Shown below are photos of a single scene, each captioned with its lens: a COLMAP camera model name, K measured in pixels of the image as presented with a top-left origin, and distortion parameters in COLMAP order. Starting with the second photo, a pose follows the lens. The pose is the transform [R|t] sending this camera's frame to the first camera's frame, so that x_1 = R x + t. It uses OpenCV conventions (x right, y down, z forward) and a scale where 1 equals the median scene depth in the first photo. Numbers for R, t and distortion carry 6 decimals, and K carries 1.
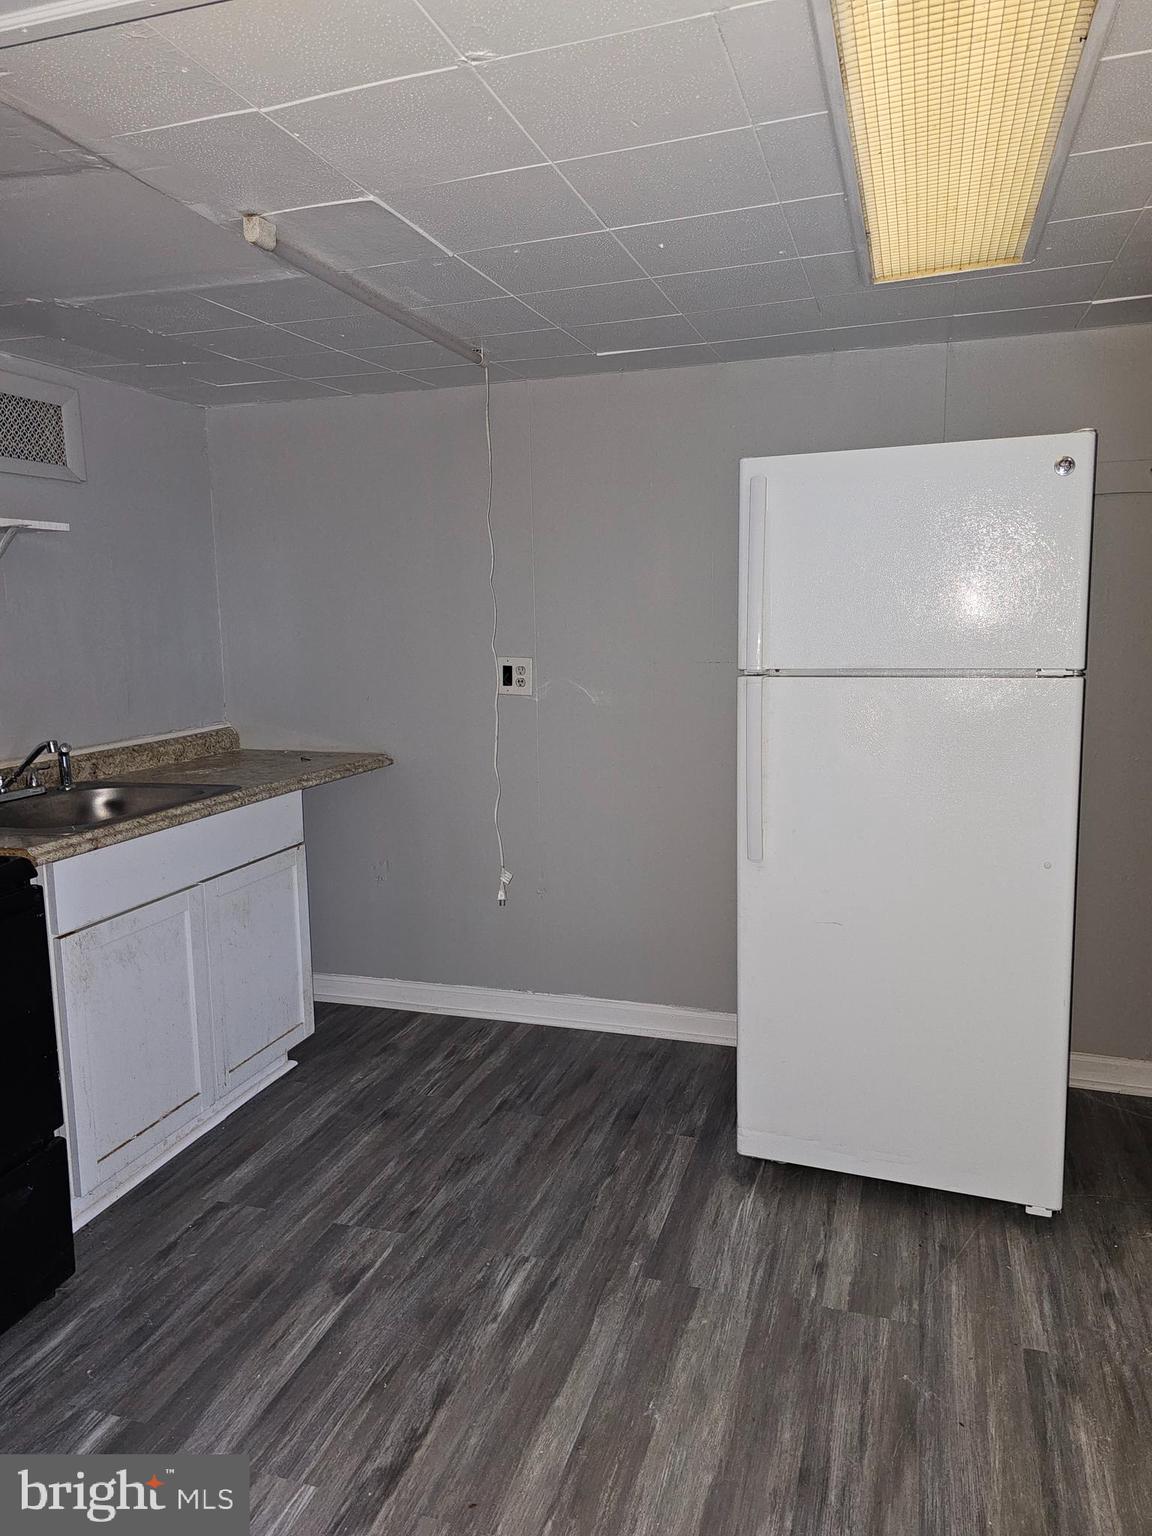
lens RADIAL K [[1031.1, 0, 579.1], [0, 1031.1, 757.1], [0, 0, 1]] dist [0.058464, -0.049289]
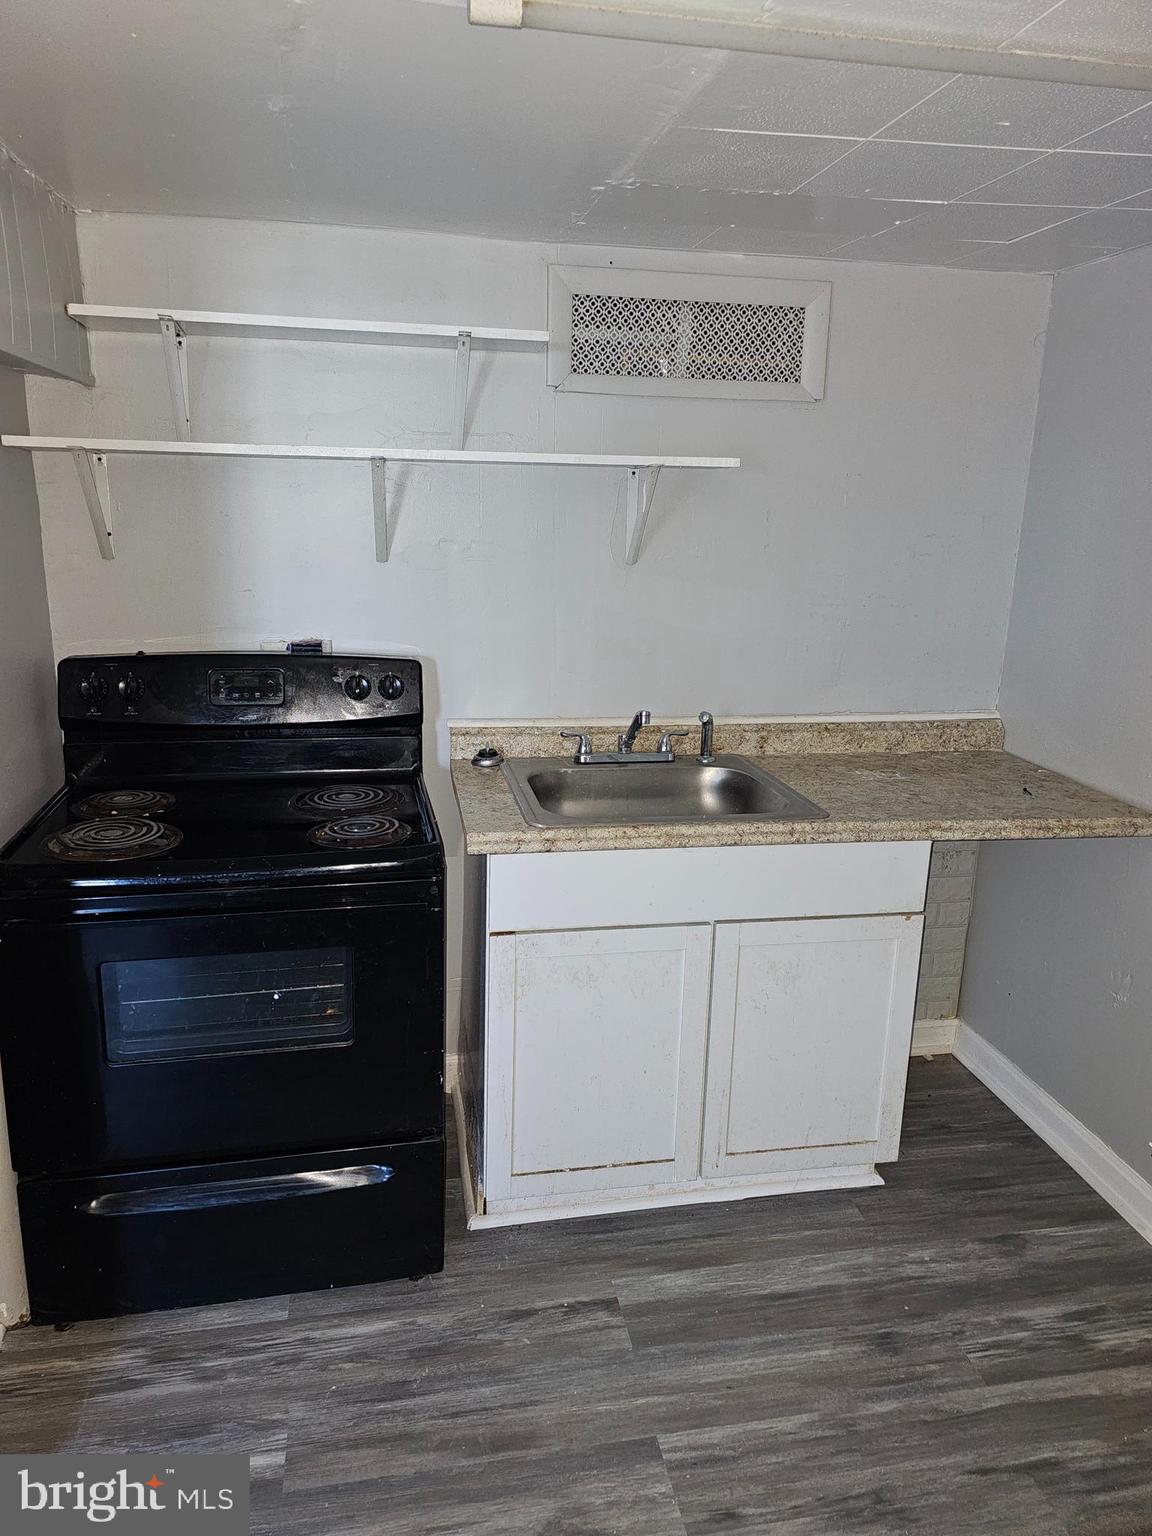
lens RADIAL K [[1031.1, 0, 579.1], [0, 1031.1, 757.1], [0, 0, 1]] dist [0.058464, -0.049289]
pose [[0.482069, 0.242937, -0.841778, 0.217287], [-0.158903, 0.969097, 0.188681, -0.132290], [0.861603, 0.042804, 0.505775, 0.496028]]
